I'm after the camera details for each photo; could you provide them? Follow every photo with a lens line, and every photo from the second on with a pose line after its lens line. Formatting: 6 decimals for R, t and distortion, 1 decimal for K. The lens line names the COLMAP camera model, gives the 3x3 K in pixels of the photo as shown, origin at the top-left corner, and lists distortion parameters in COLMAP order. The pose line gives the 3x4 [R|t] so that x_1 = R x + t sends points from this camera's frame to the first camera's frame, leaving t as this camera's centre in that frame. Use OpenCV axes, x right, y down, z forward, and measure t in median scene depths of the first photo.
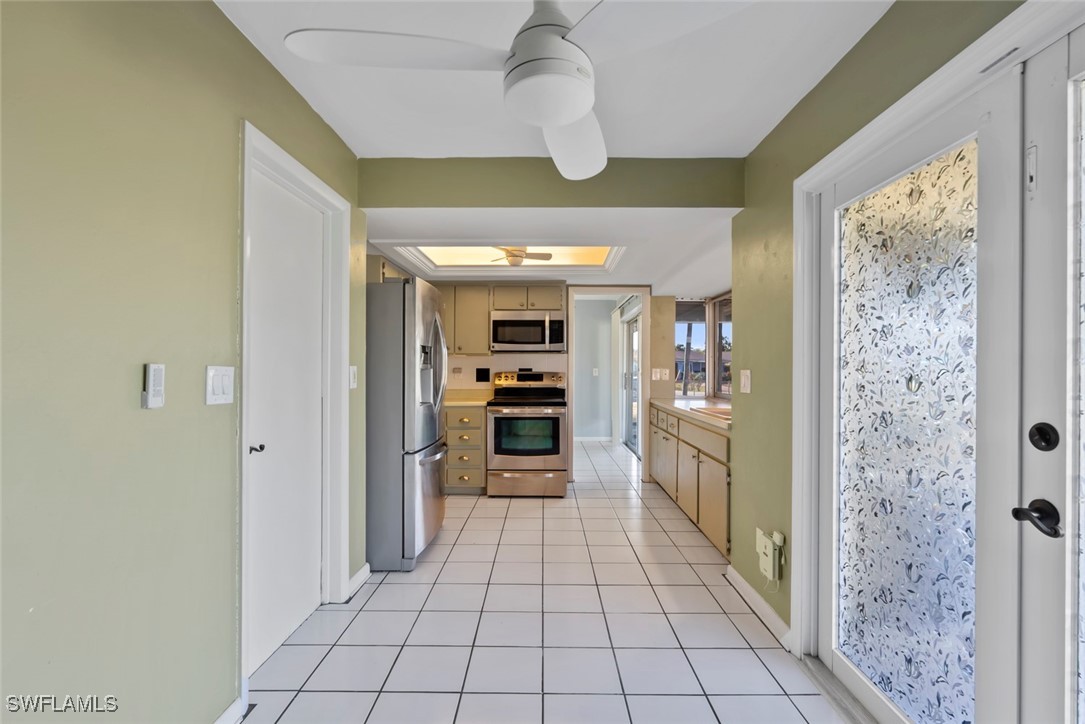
lens RADIAL K [[483.3, 0, 542.5], [0, 483.3, 366.6], [0, 0, 1]] dist [-0.004129, -0.000208]
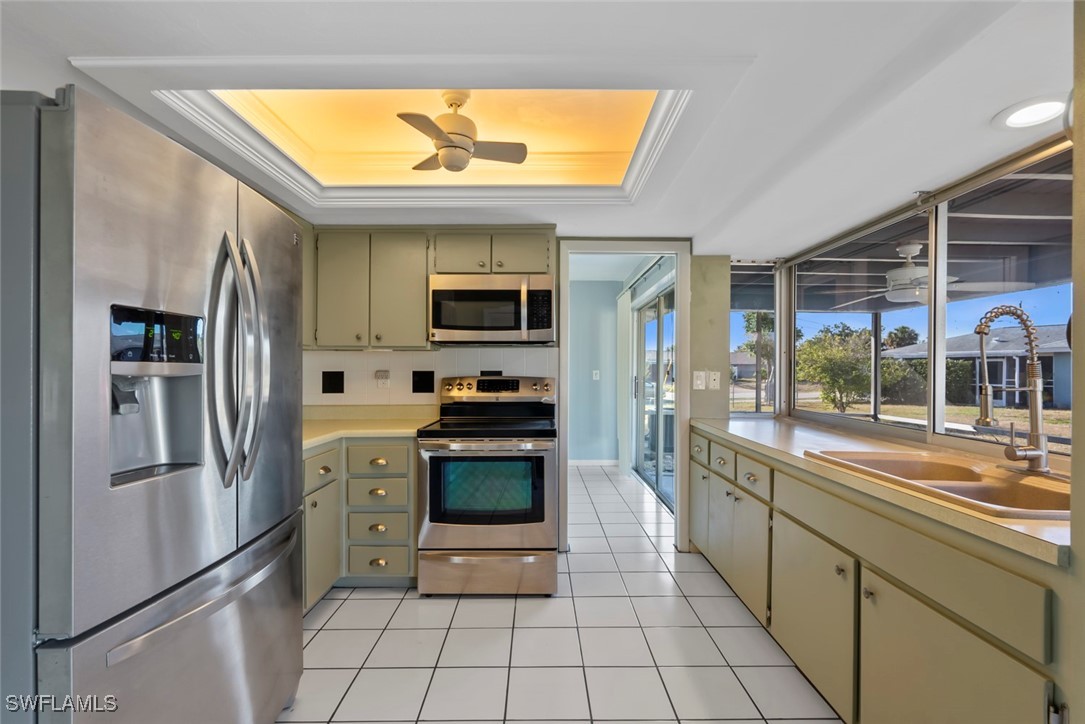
lens RADIAL K [[483.3, 0, 542.5], [0, 483.3, 366.6], [0, 0, 1]] dist [-0.004129, -0.000208]
pose [[0.999869, -0.000666, 0.016158, 0.022221], [0.000710, 0.999996, -0.002698, -0.000307], [-0.016157, 0.002709, 0.999866, 0.398954]]
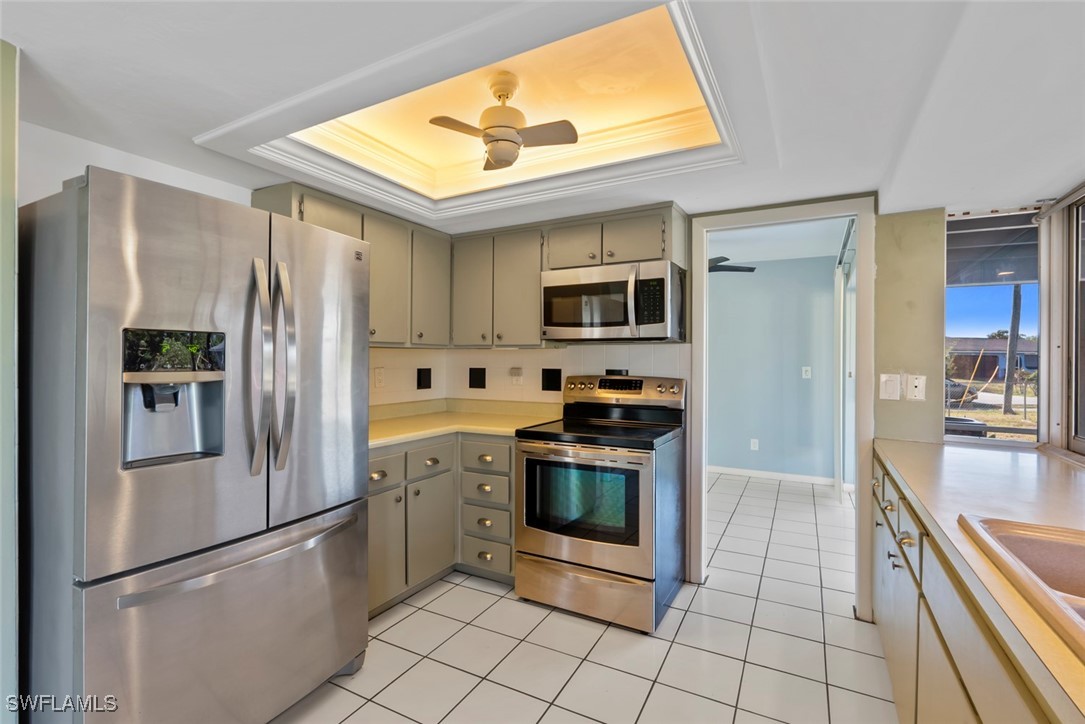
lens RADIAL K [[487.9, 0, 545.8], [0, 487.9, 355.7], [0, 0, 1]] dist [-0.004407, -0.000201]
pose [[0.887809, -0.000569, -0.460212, 0.167942], [-0.001402, 0.999991, -0.003941, -0.011408], [0.460211, 0.004145, 0.887800, 0.474926]]
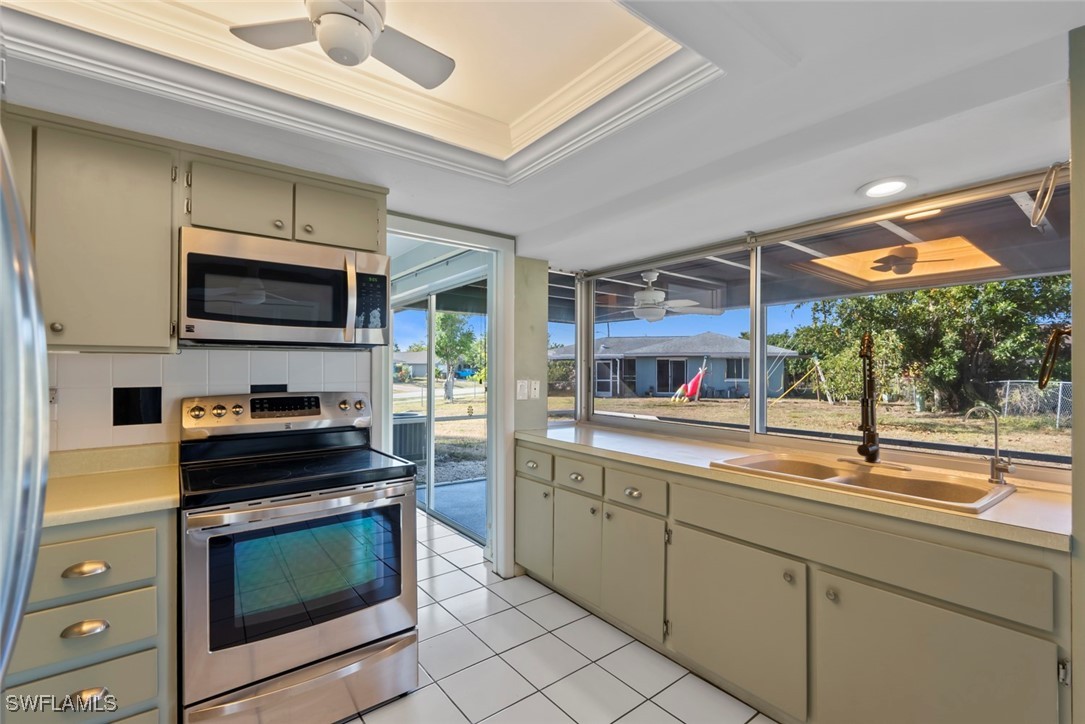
lens RADIAL K [[484.4, 0, 542.5], [0, 484.4, 362.0], [0, 0, 1]] dist [0.000227, 0.000193]
pose [[0.779425, 0.005364, 0.626473, -0.122162], [-0.000031, 0.999964, -0.008523, -0.013452], [-0.626496, 0.006624, 0.779396, 0.556755]]
